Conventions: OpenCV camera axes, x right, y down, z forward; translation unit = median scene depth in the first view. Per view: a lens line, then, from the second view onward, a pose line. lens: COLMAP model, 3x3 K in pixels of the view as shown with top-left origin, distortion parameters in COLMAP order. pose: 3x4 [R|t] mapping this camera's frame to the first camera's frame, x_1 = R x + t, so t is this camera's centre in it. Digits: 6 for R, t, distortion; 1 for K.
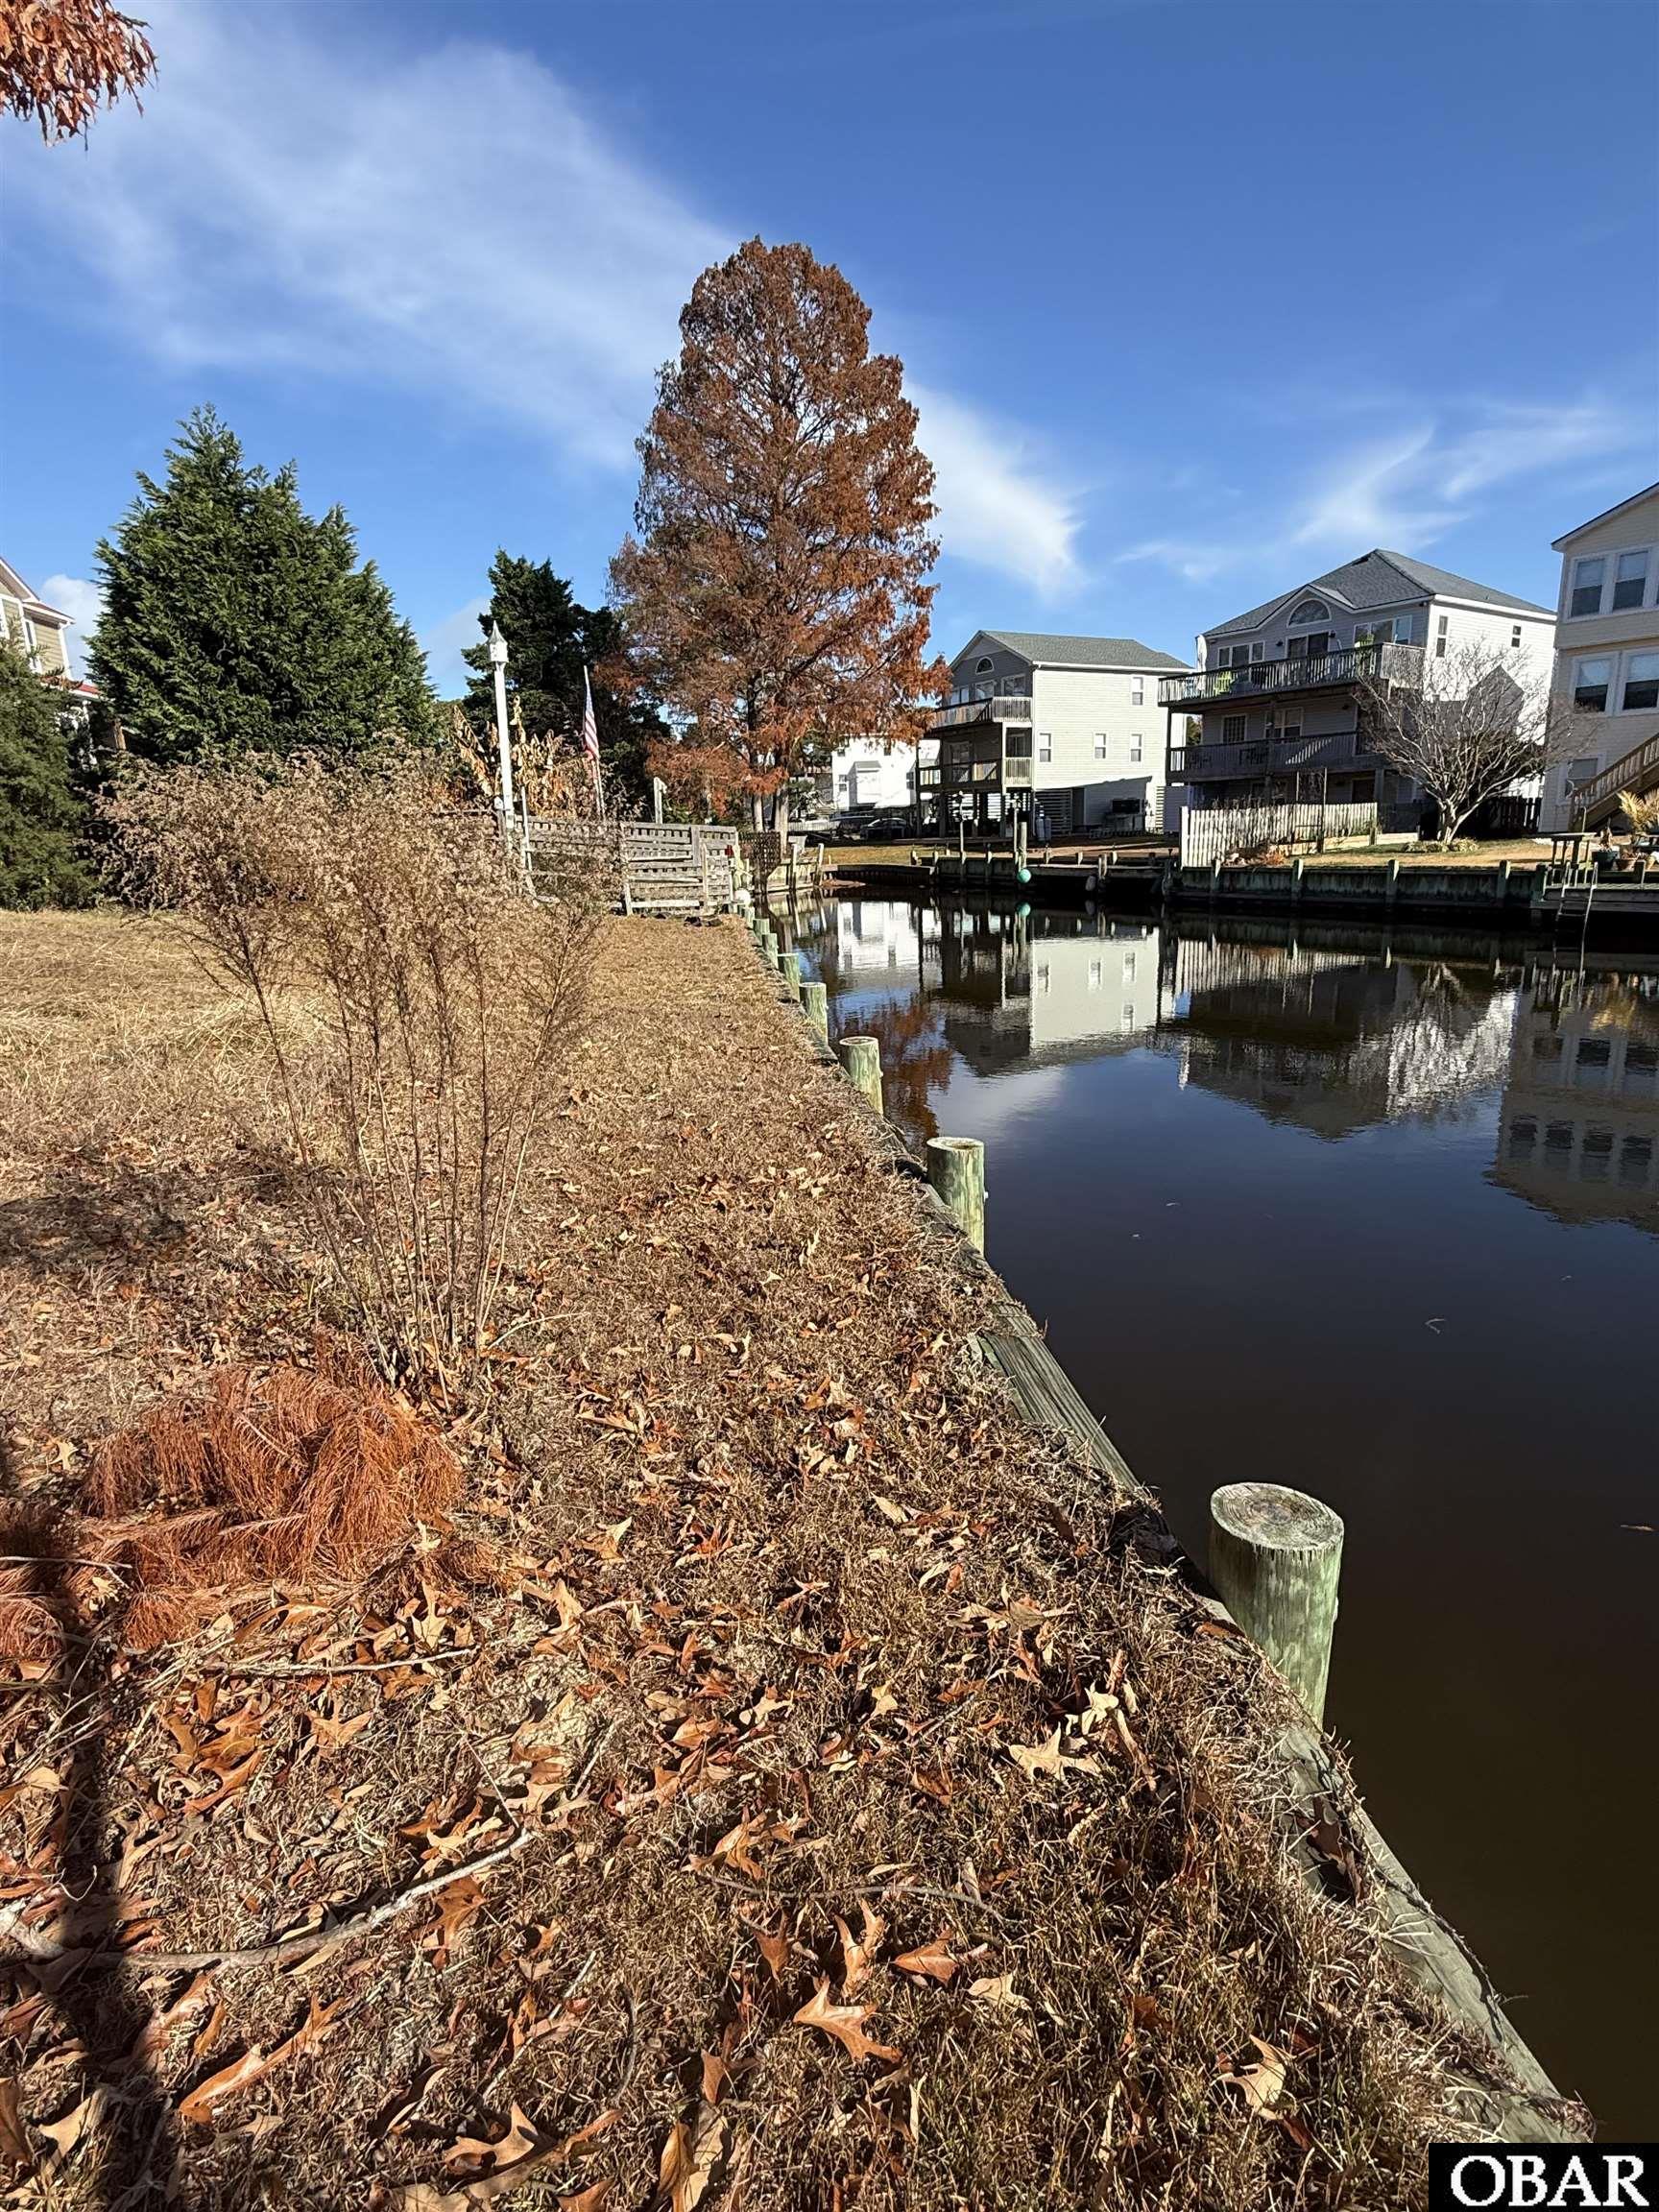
lens RADIAL K [[1114.4, 0, 821.5], [0, 1114.4, 1105.4], [0, 0, 1]] dist [0.000667, 0.000023]
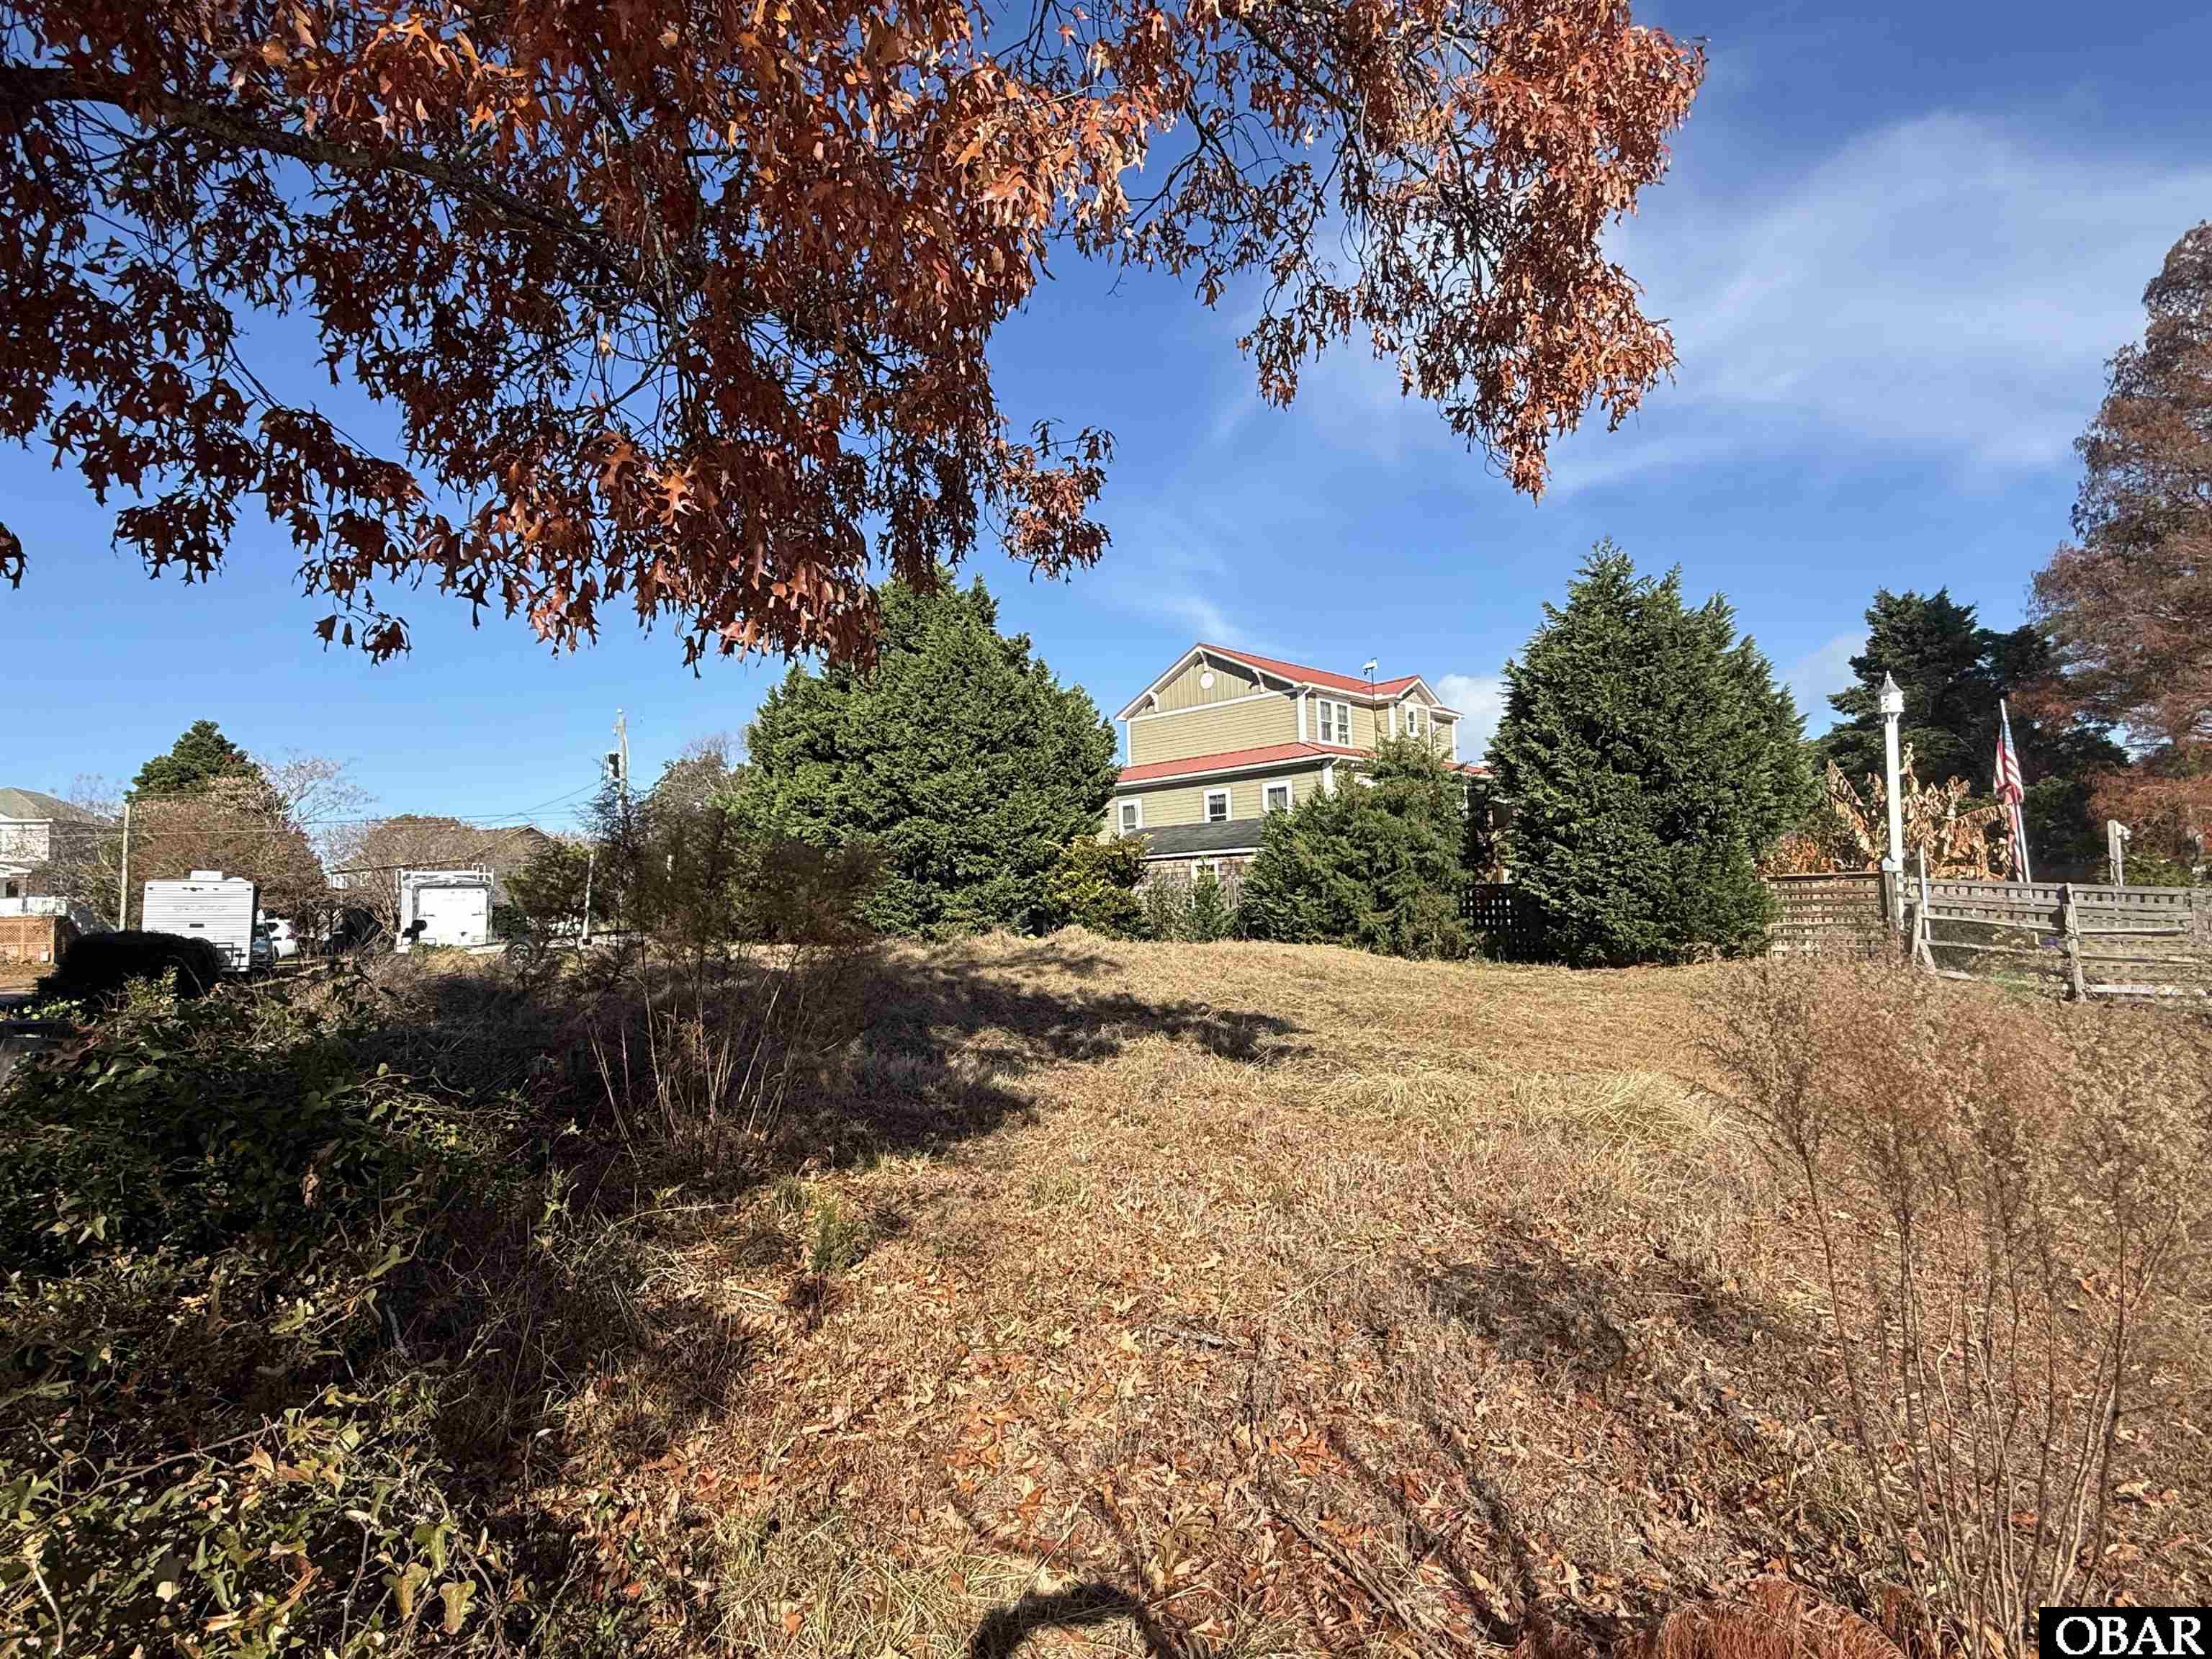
lens RADIAL K [[1114.4, 0, 1092.0], [0, 1114.4, 829.6], [0, 0, 1]] dist [0.000667, 0.000023]
pose [[0.642619, -0.038934, -0.765196, -0.020875], [-0.176601, 0.964290, -0.197375, -0.013243], [0.745555, 0.261971, 0.612795, -0.028012]]
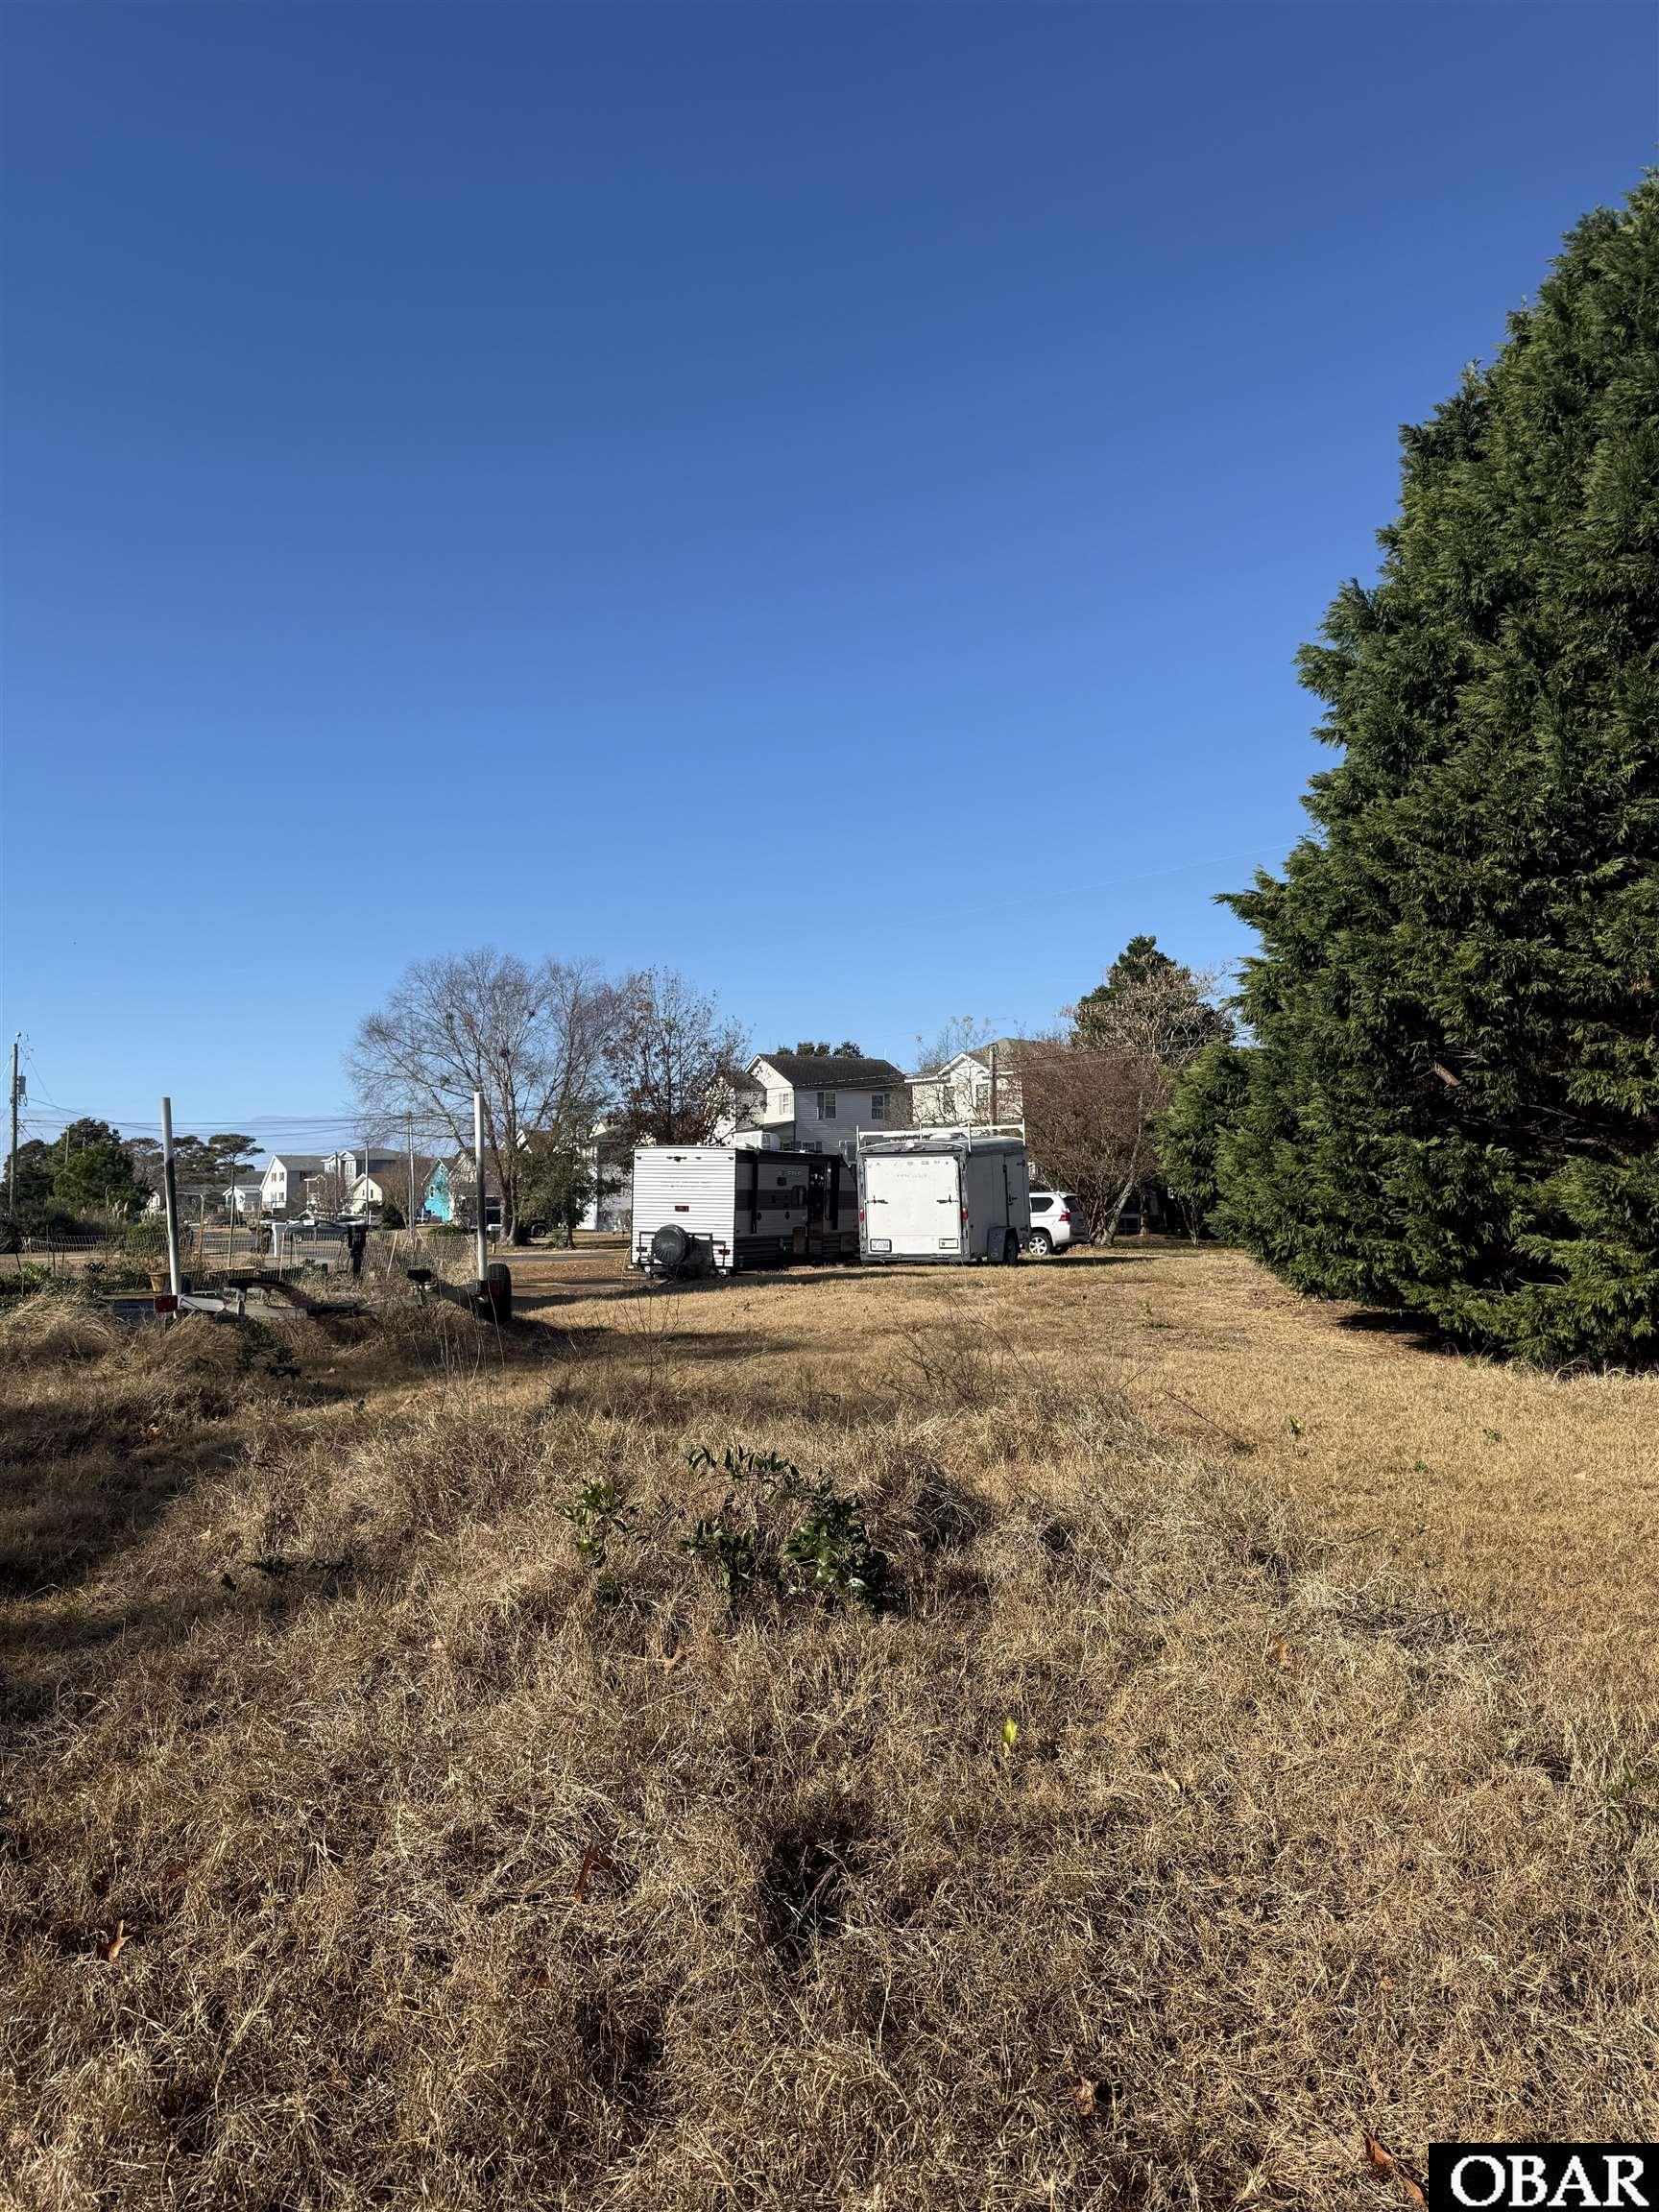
lens RADIAL K [[1546.4, 0, 813.8], [0, 1546.4, 1096.1], [0, 0, 1]] dist [0.056362, -0.058058]
pose [[-0.364452, -0.025438, -0.930875, -0.697359], [-0.201676, 0.978059, 0.052232, -0.216212], [0.909121, 0.206771, -0.361586, 0.796241]]
